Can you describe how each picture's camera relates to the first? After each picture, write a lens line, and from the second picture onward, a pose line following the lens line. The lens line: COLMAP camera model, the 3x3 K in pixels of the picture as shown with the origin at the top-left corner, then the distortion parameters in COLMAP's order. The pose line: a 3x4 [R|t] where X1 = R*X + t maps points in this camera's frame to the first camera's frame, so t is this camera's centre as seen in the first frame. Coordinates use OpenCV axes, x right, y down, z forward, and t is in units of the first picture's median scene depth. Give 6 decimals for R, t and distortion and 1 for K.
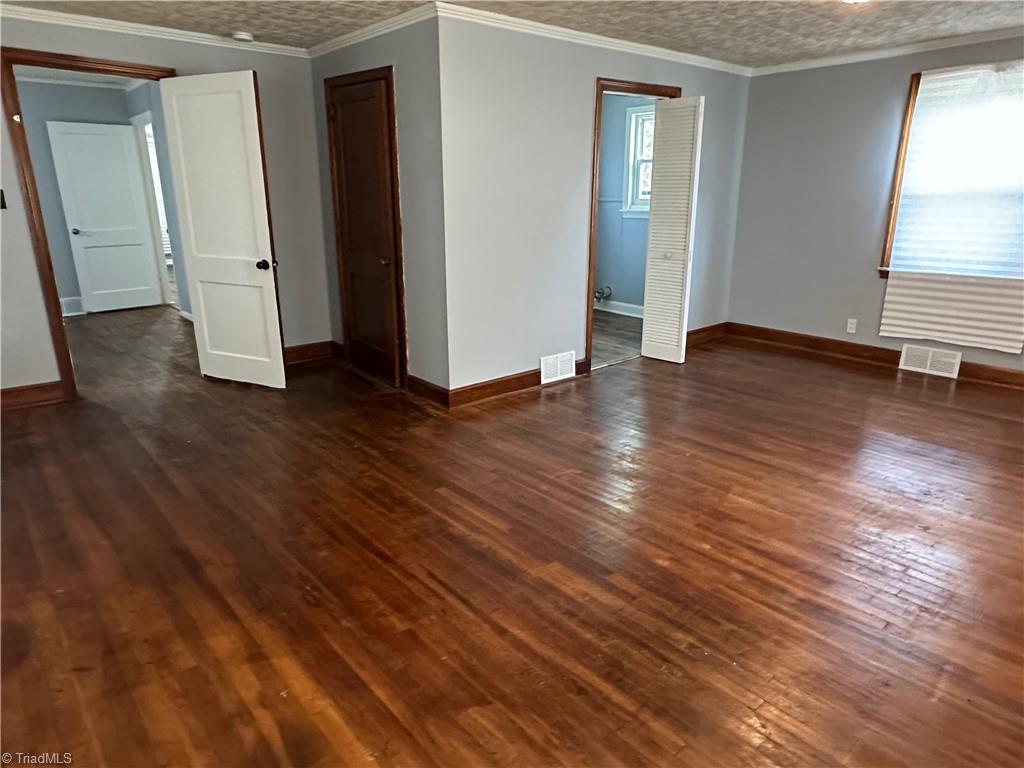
lens RADIAL K [[647.7, 0, 514.2], [0, 647.7, 382.7], [0, 0, 1]] dist [-0.003323, -0.001776]
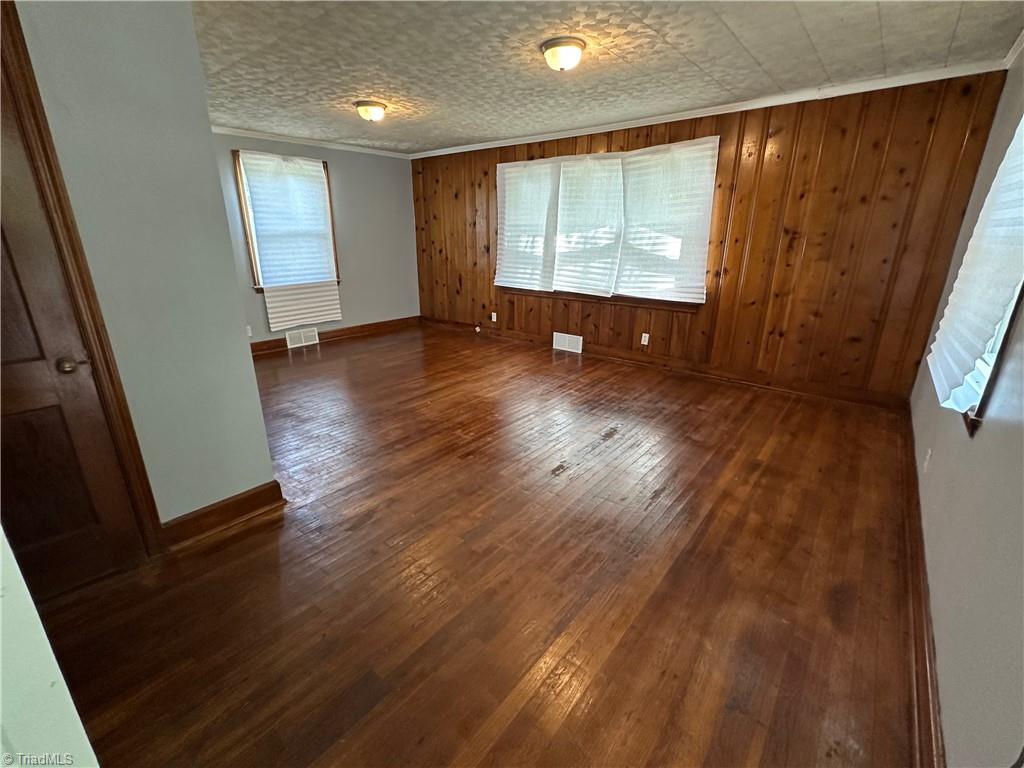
lens RADIAL K [[453.9, 0, 512.1], [0, 453.9, 377.8], [0, 0, 1]] dist [-0.003769, 0.000769]
pose [[-0.174142, -0.296686, 0.938963, -0.759700], [0.276790, 0.900341, 0.335817, -0.249193], [-0.945020, 0.318375, -0.074668, 0.856348]]
